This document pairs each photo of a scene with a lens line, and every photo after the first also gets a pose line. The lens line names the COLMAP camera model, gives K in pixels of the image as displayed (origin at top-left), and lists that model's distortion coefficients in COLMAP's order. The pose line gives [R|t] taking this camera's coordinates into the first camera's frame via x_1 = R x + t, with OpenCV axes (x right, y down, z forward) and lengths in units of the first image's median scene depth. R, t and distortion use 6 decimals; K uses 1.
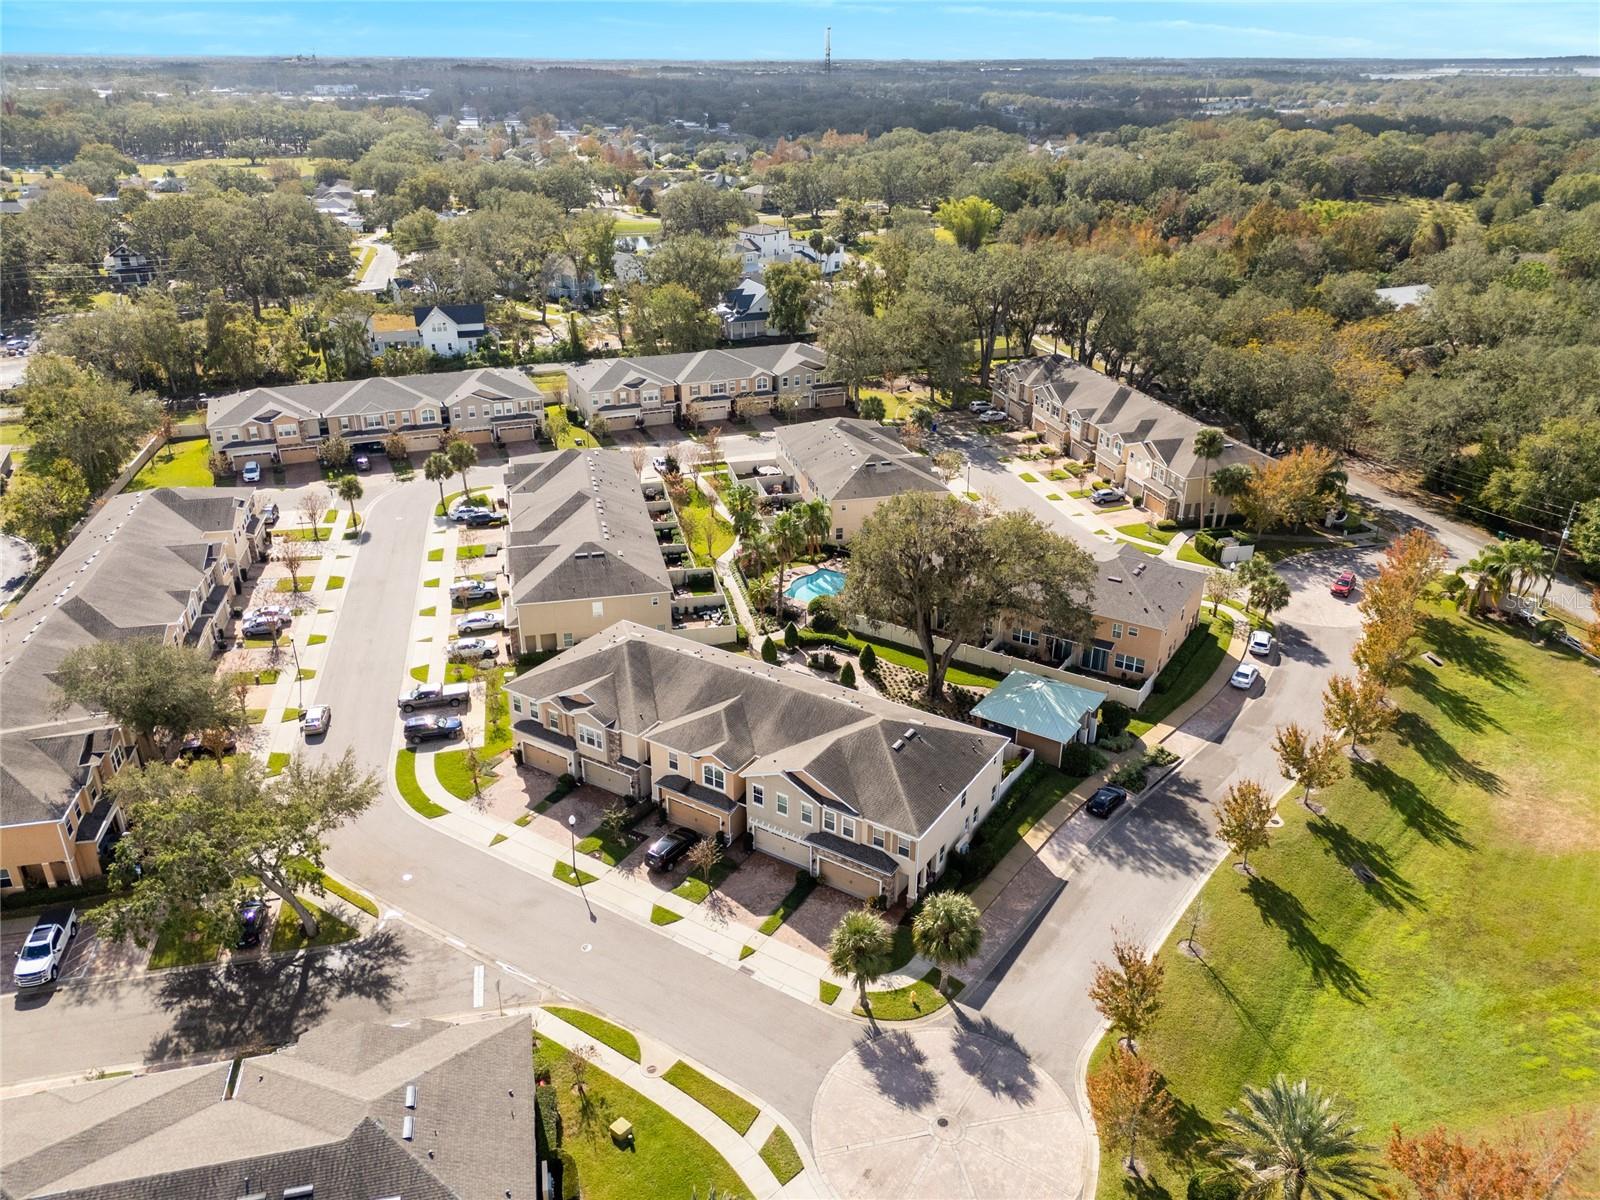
lens RADIAL K [[1197.5, 0, 803.7], [0, 1197.5, 567.8], [0, 0, 1]] dist [0.063061, -0.005654]
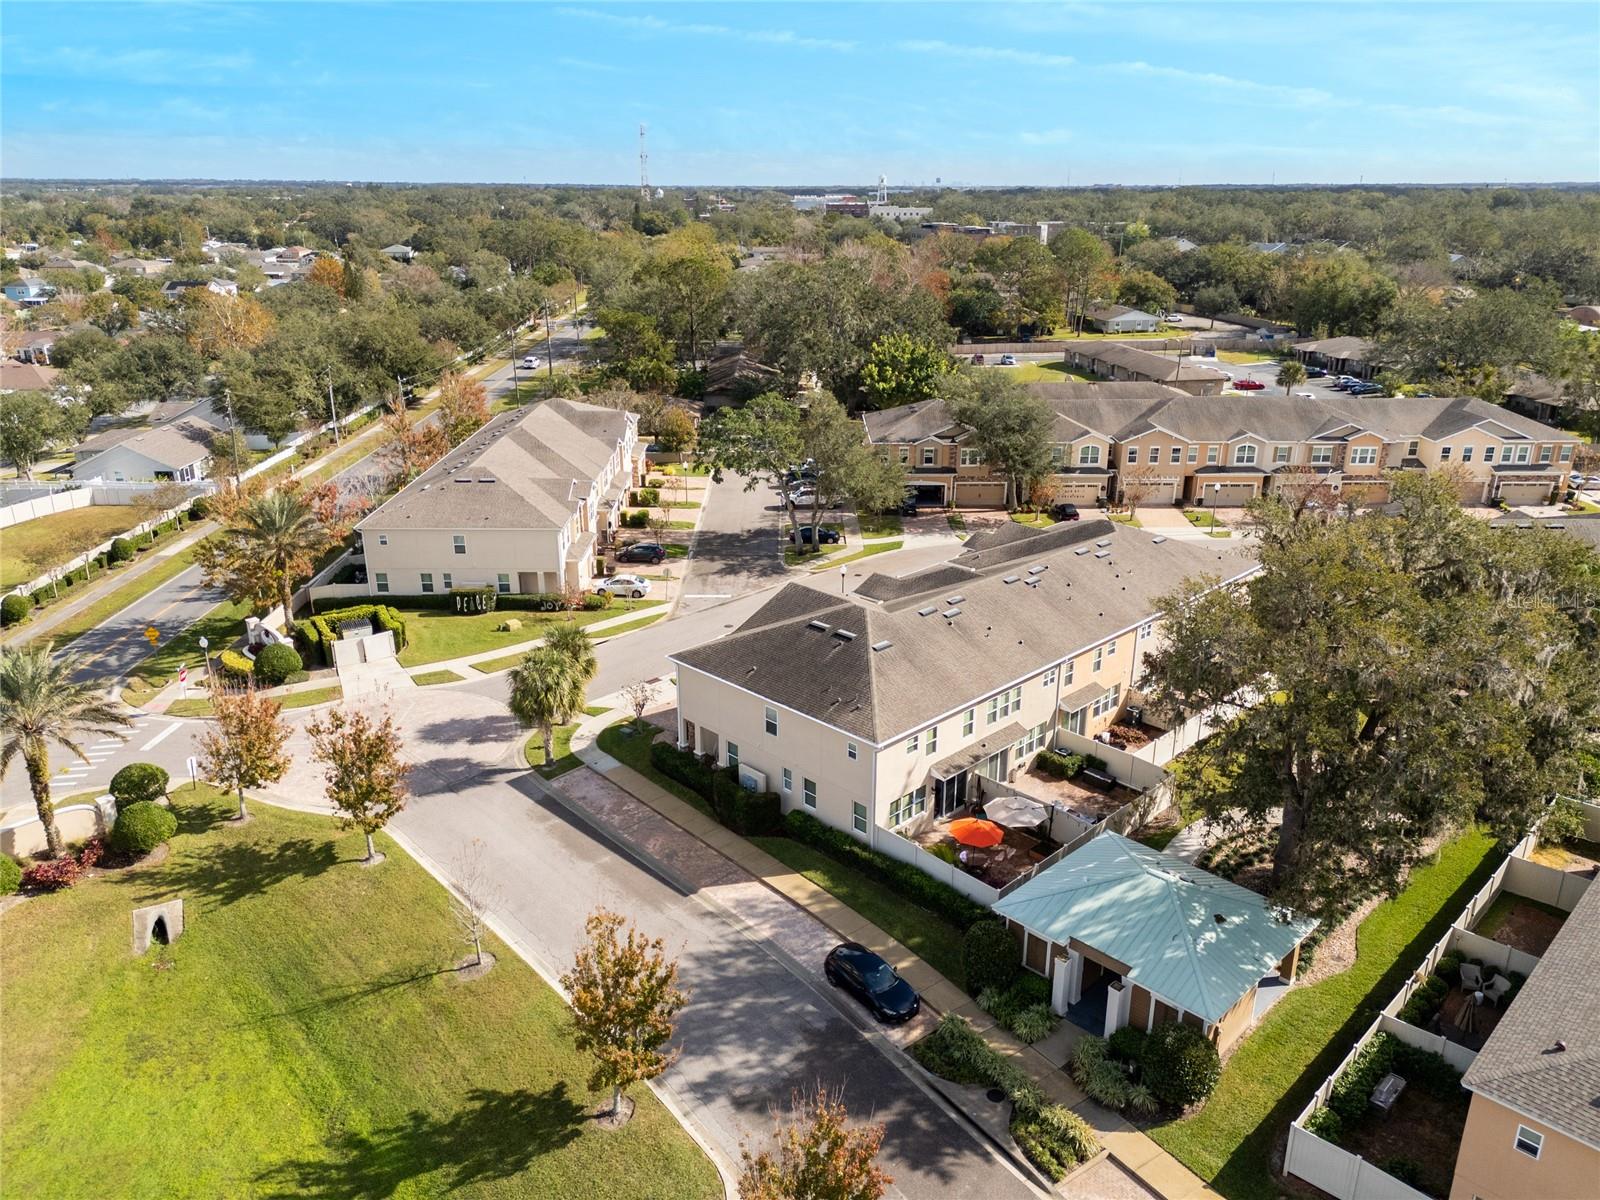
lens RADIAL K [[1172.0, 0, 800.0], [0, 1172.0, 600.0], [0, 0, 1]] dist [0.097964, -0.109526]
pose [[-0.217913, 0.316666, -0.923166, 0.735414], [-0.387327, 0.840158, 0.379621, -0.130452], [0.895819, 0.440292, -0.060428, 1.031625]]
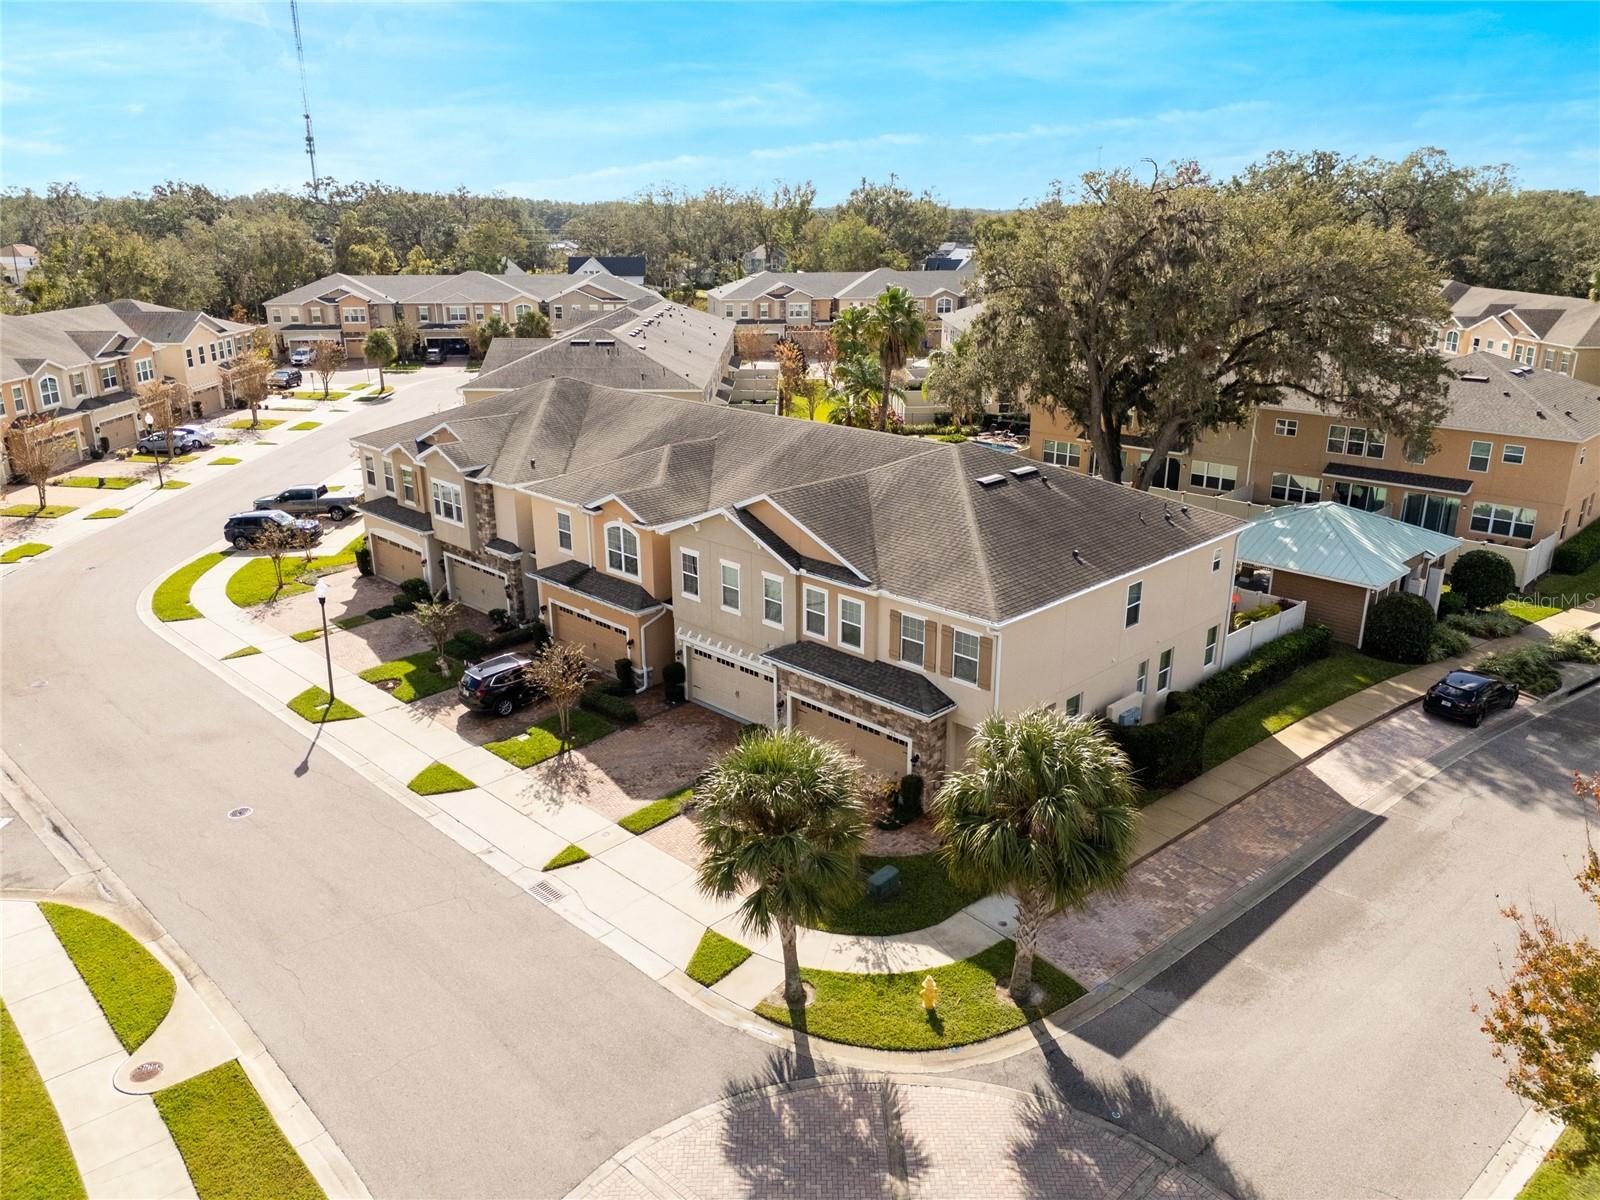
lens RADIAL K [[1172.0, 0, 800.0], [0, 1172.0, 600.0], [0, 0, 1]] dist [0.097964, -0.109526]
pose [[0.976064, 0.058631, -0.209432, 0.104909], [-0.076347, 0.994063, -0.077527, 0.234878], [0.203643, 0.091661, 0.974745, 0.556194]]
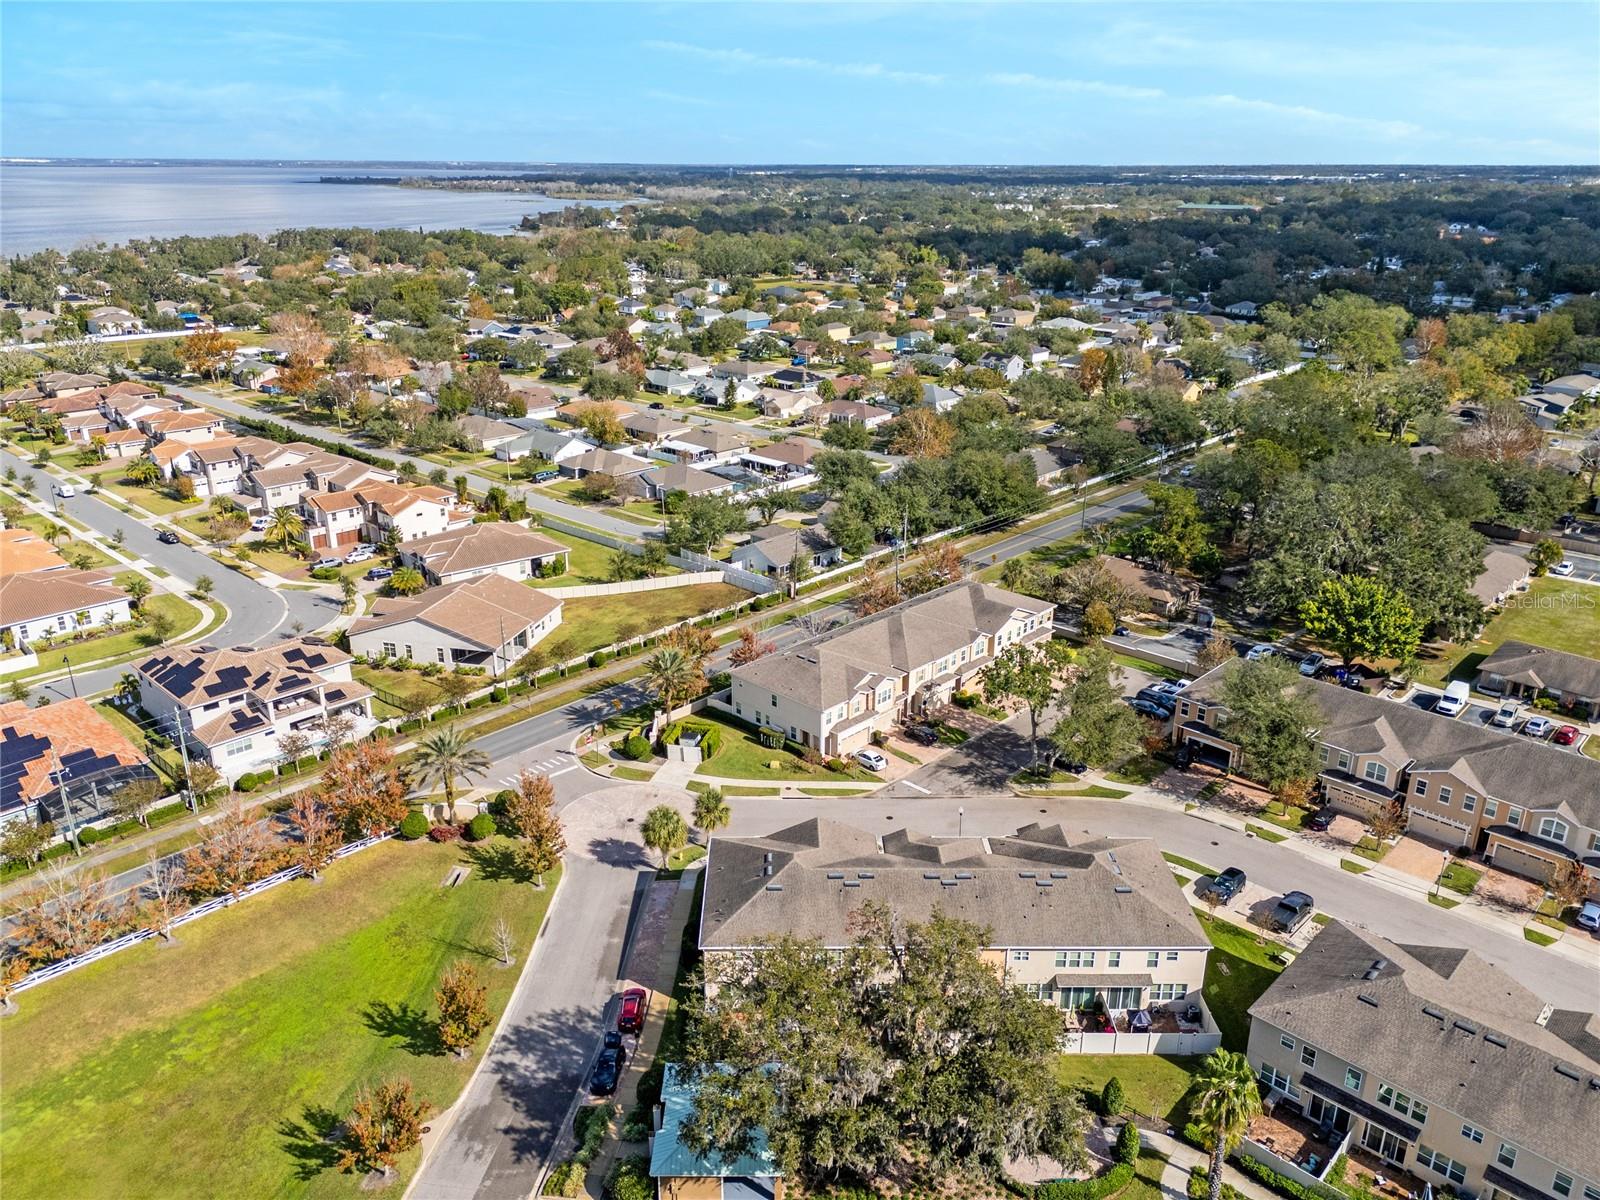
lens RADIAL K [[1172.0, 0, 800.0], [0, 1172.0, 600.0], [0, 0, 1]] dist [0.097964, -0.109526]
pose [[-0.838900, 0.181924, -0.512982, 0.582434], [-0.221750, 0.746481, 0.627369, -0.739020], [0.497065, 0.640054, -0.585882, 1.517370]]
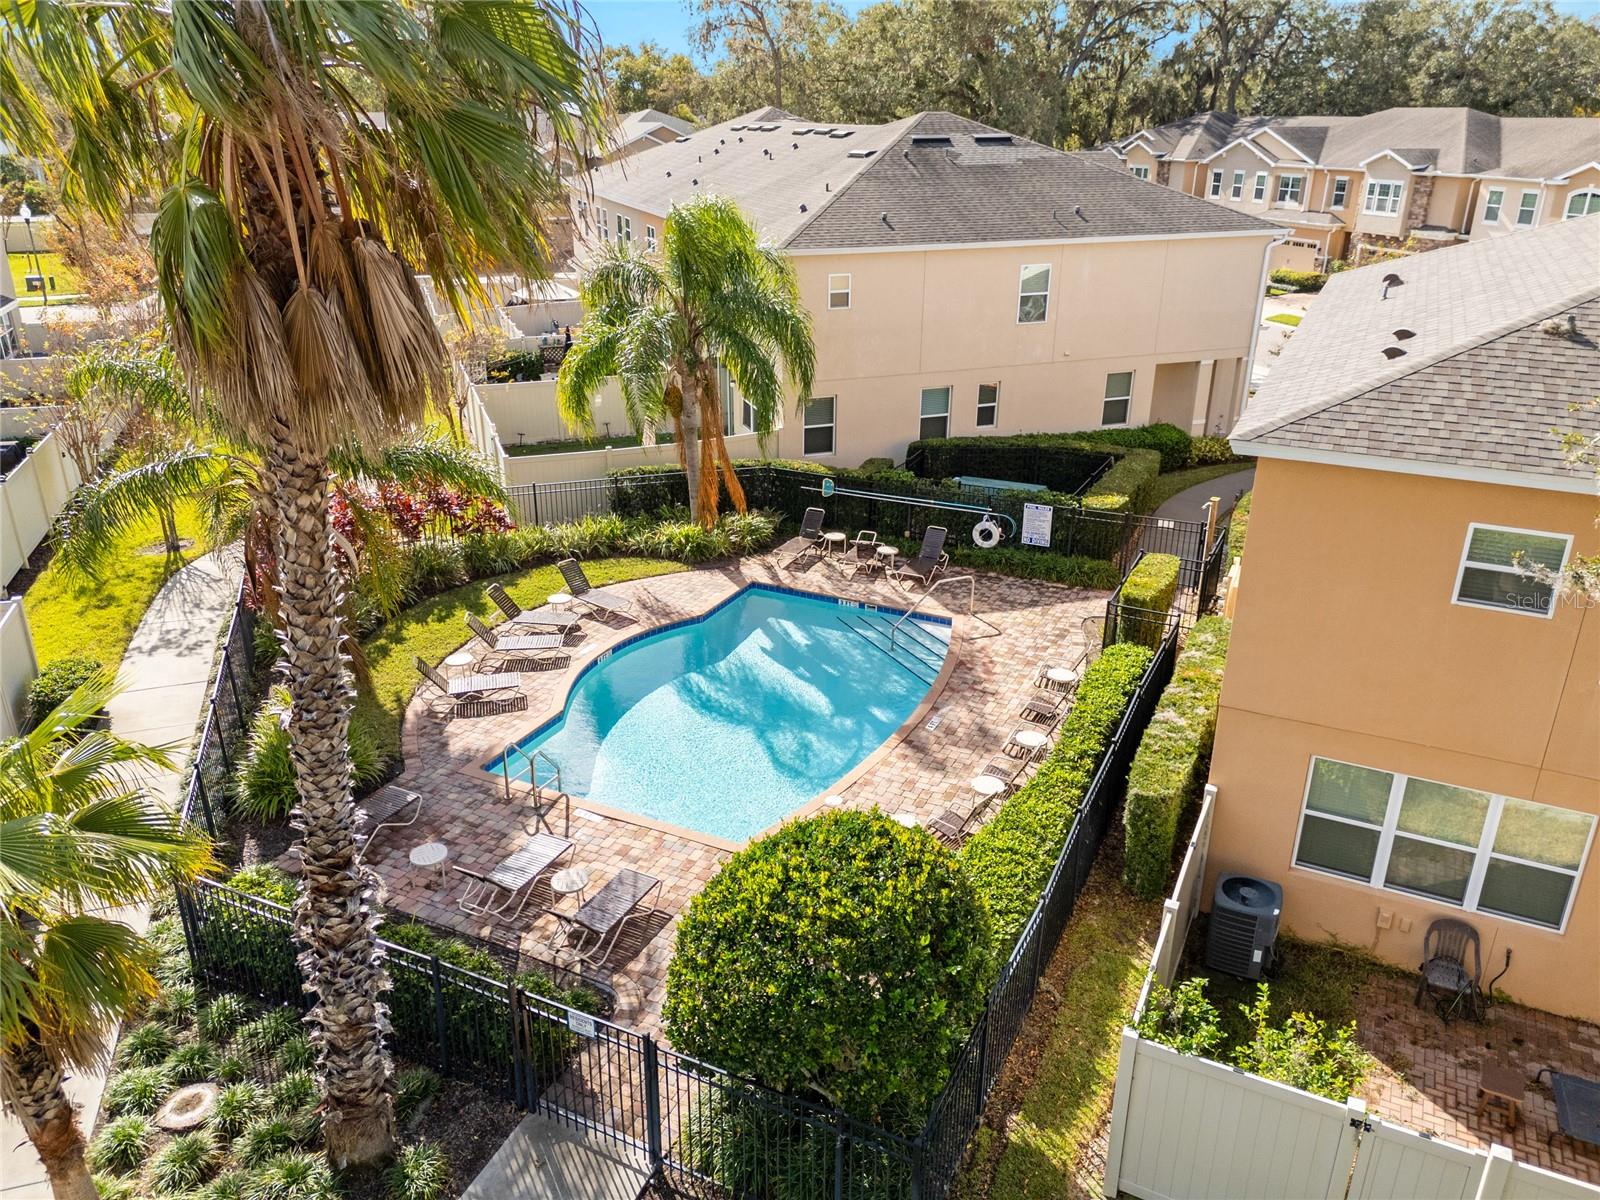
lens RADIAL K [[1172.0, 0, 800.0], [0, 1172.0, 600.0], [0, 0, 1]] dist [0.097964, -0.109526]
pose [[0.993349, -0.039001, 0.108334, 0.003665], [0.040520, 0.999108, -0.011856, 0.008531], [-0.107775, 0.016167, 0.994044, 1.303781]]
